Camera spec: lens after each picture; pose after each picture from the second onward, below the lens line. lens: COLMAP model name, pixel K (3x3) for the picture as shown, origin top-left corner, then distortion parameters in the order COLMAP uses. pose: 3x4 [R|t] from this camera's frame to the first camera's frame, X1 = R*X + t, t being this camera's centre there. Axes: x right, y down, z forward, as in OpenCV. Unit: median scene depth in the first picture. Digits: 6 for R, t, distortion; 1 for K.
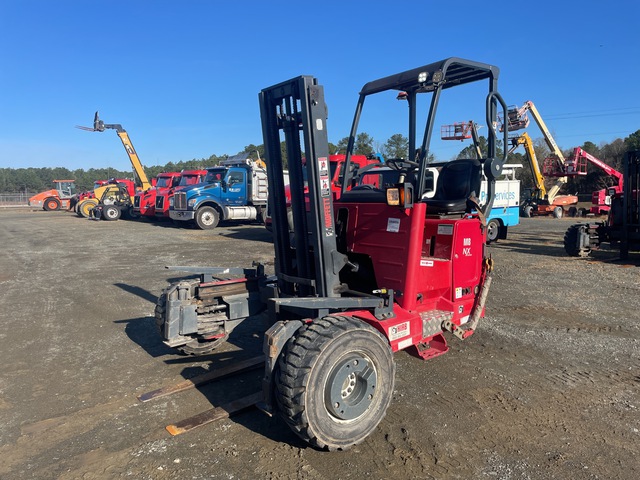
lens RADIAL K [[501.2, 0, 309.2], [0, 501.2, 222.9], [0, 0, 1]] dist [-0.007562, -0.002264]
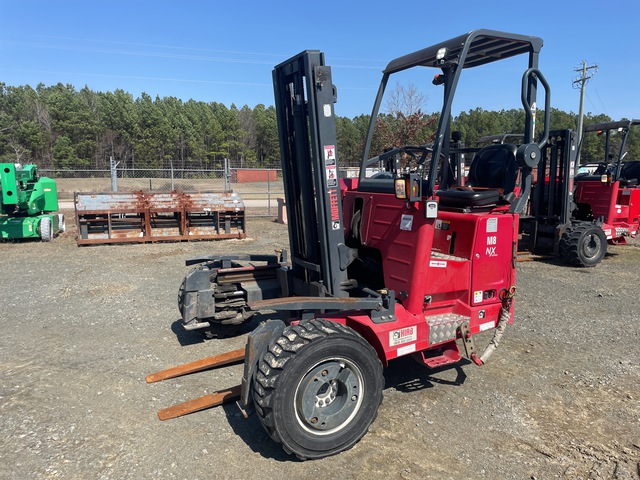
lens RADIAL K [[501.2, 0, 309.2], [0, 501.2, 222.9], [0, 0, 1]] dist [-0.007562, -0.002264]
pose [[0.982803, 0.033392, -0.181615, 0.159252], [-0.023545, 0.998147, 0.056109, -0.035318], [0.183152, -0.050868, 0.981768, 0.070958]]
